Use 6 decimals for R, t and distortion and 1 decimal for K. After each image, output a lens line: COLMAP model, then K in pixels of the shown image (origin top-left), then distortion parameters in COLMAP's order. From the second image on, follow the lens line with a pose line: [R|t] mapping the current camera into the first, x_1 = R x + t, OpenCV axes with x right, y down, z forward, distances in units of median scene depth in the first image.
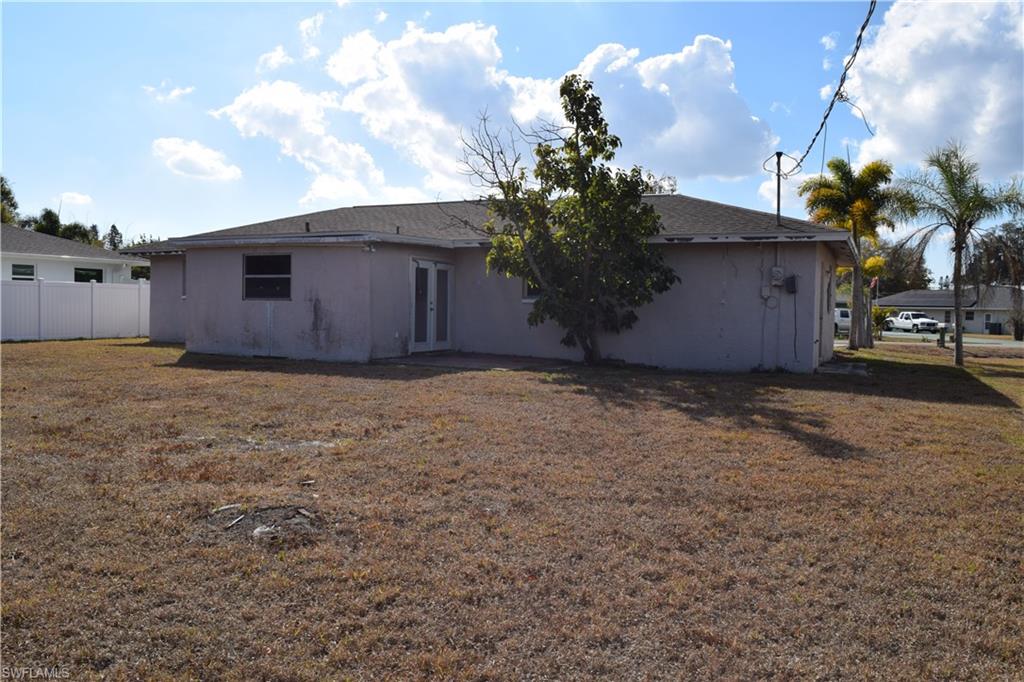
lens RADIAL K [[803.6, 0, 511.9], [0, 803.6, 340.3], [0, 0, 1]] dist [-0.090296, 0.017133]
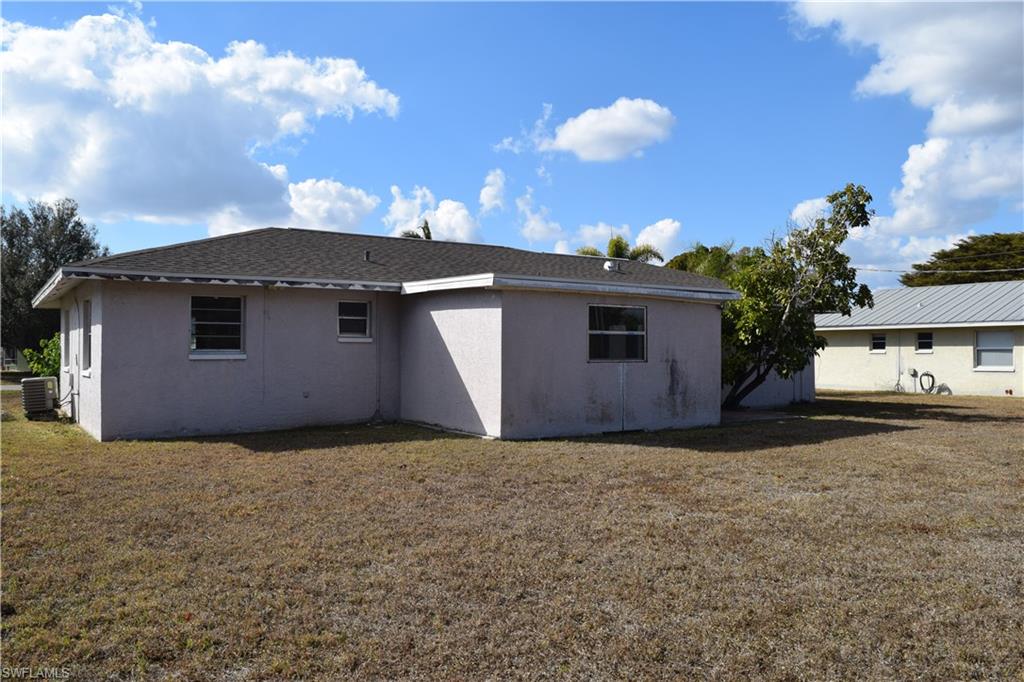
lens RADIAL K [[803.6, 0, 511.1], [0, 803.6, 342.3], [0, 0, 1]] dist [-0.090296, 0.017133]
pose [[0.510349, -0.005491, 0.859950, -1.092580], [0.044219, 0.998824, -0.019864, -0.060608], [-0.858830, 0.048163, 0.509992, 0.691274]]
